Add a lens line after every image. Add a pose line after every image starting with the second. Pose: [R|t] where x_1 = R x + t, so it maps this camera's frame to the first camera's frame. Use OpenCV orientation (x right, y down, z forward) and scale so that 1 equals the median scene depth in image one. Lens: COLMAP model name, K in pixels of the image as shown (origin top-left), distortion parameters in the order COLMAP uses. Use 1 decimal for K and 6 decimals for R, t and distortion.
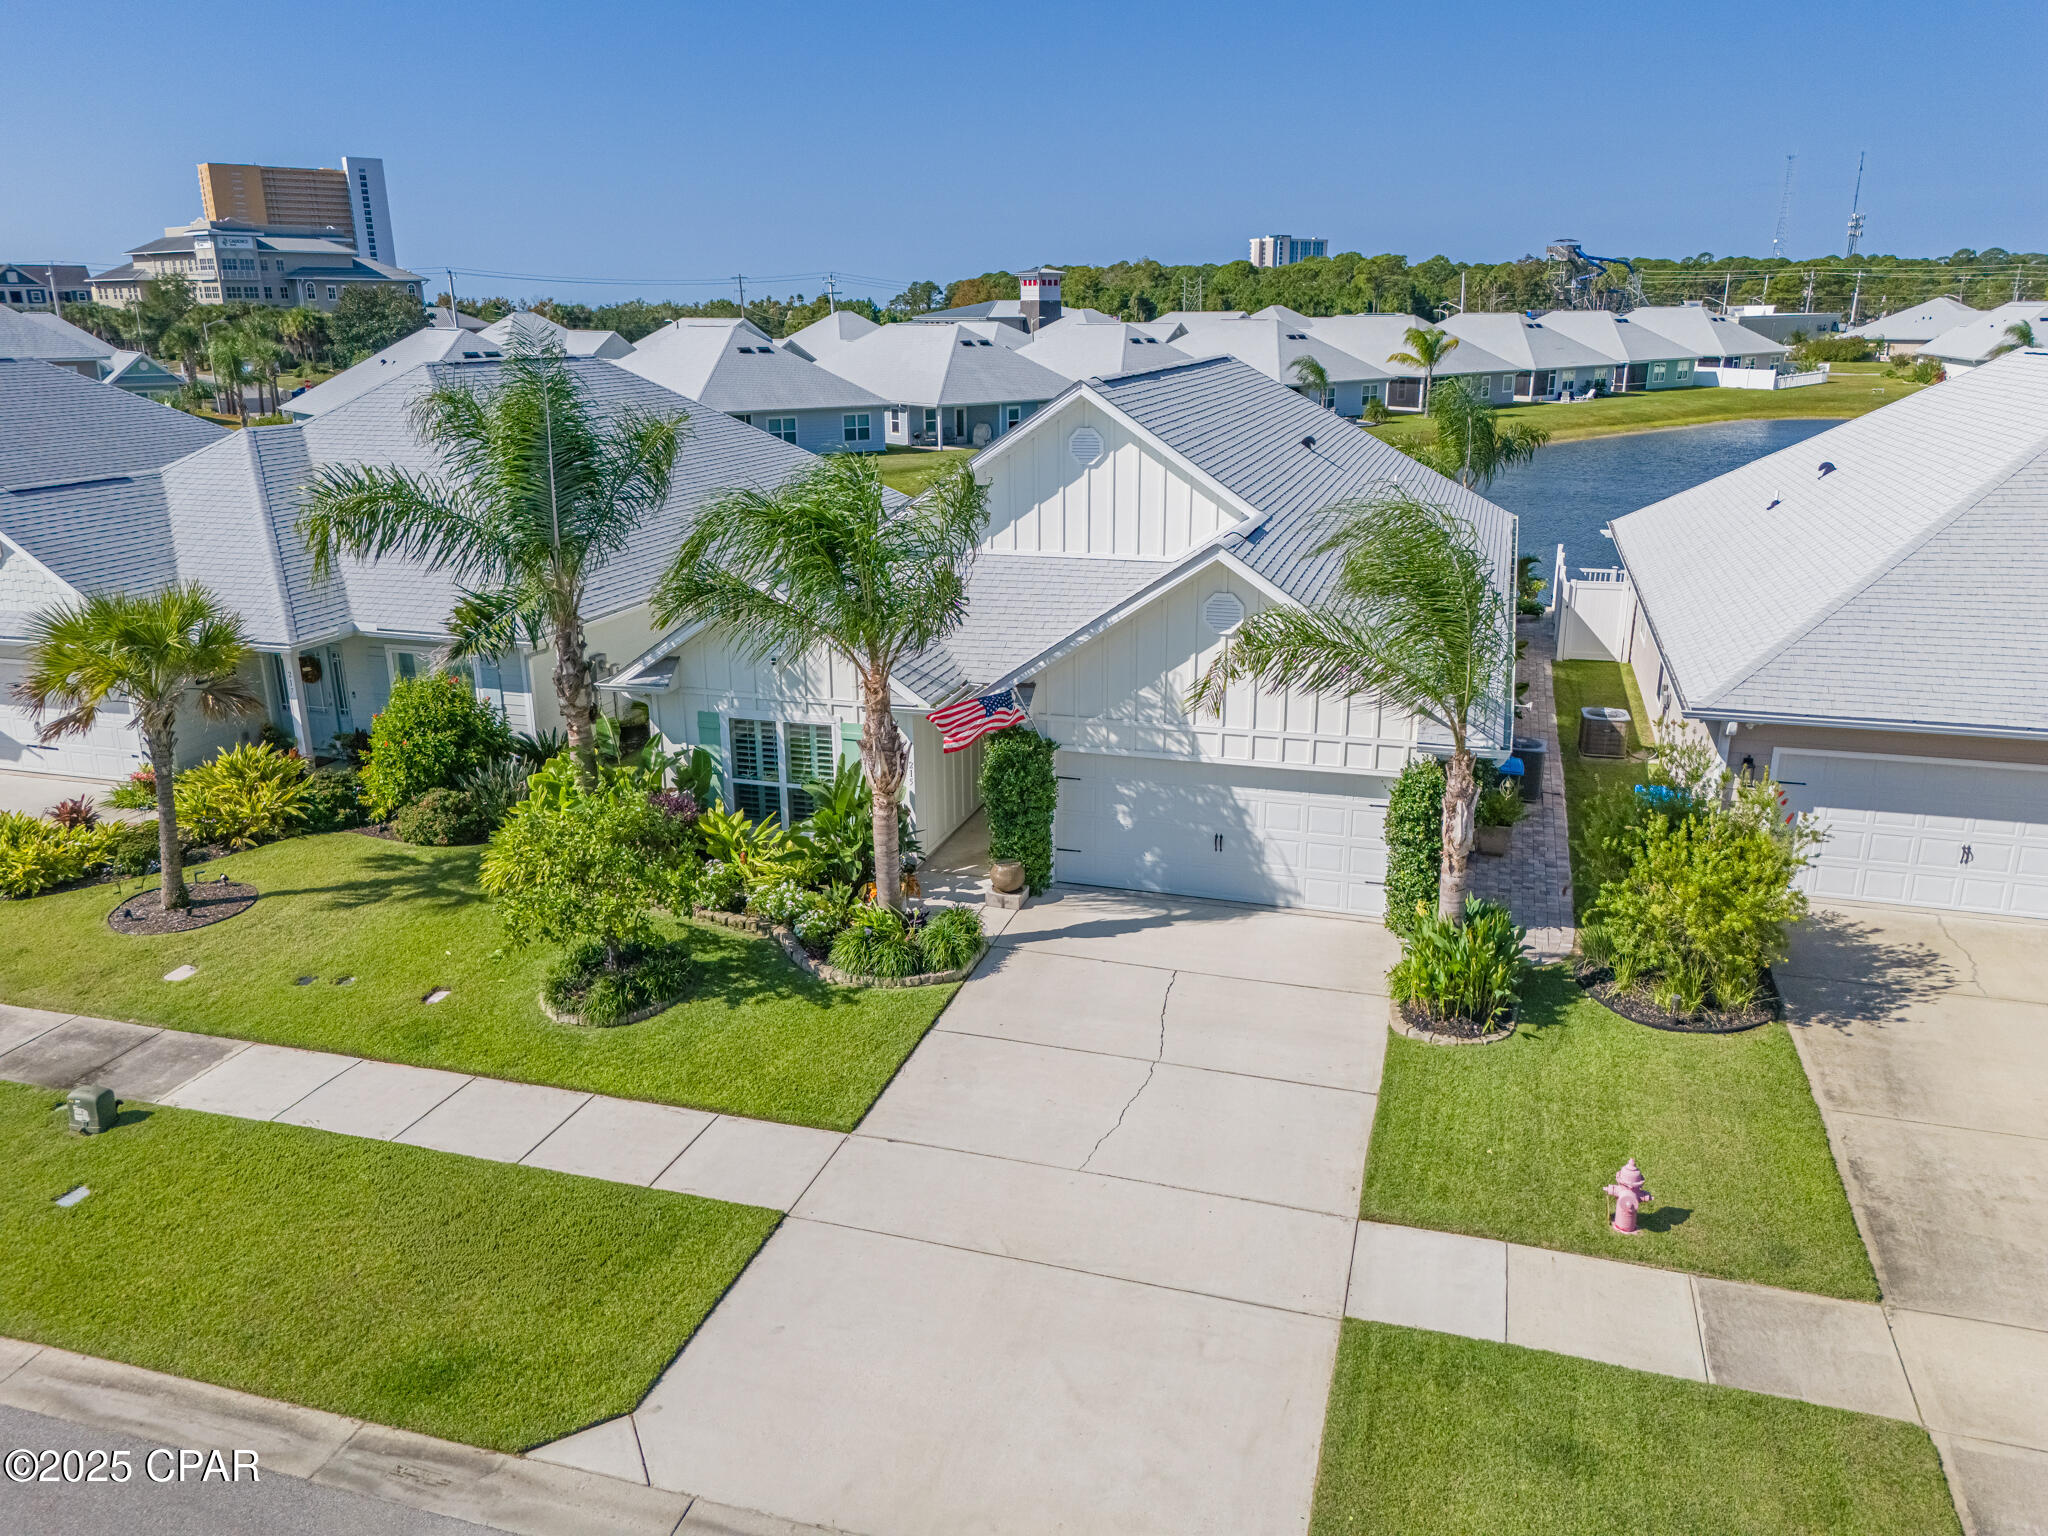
lens RADIAL K [[1515.6, 0, 1024.0], [0, 1515.6, 768.0], [0, 0, 1]] dist [0.060207, -0.051593]
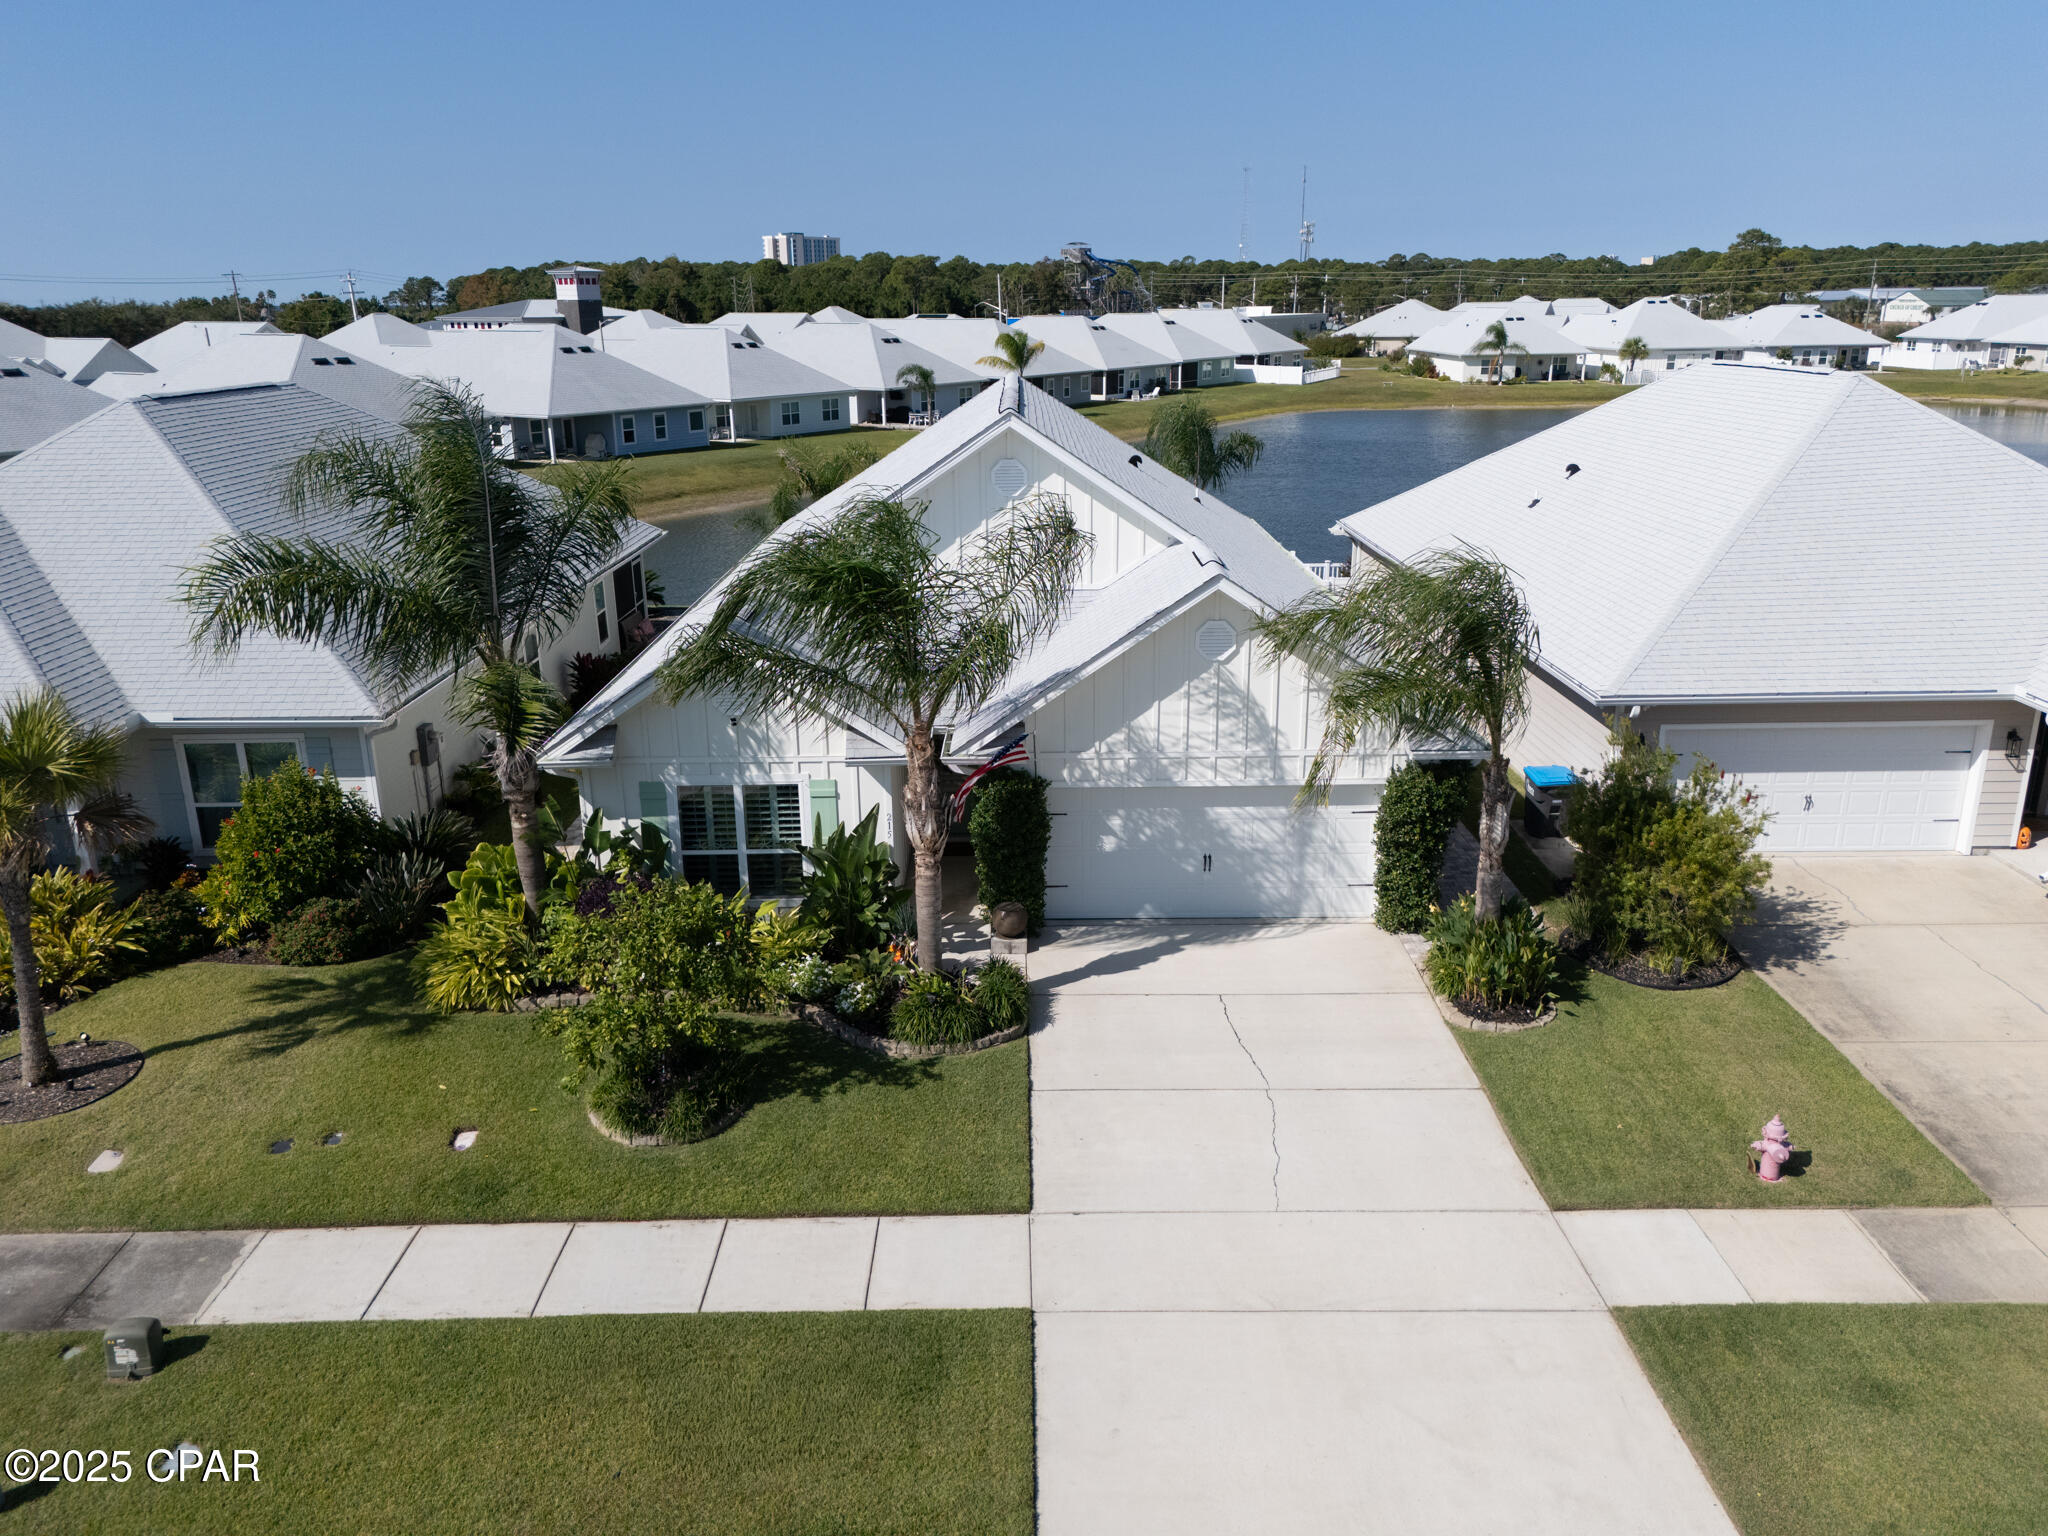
lens RADIAL K [[1515.6, 0, 1024.0], [0, 1515.6, 768.0], [0, 0, 1]] dist [0.060207, -0.051593]
pose [[0.953094, -0.092821, 0.288089, -0.266187], [0.092233, 0.995615, 0.015644, -0.040106], [-0.288278, 0.011661, 0.957476, 0.054586]]
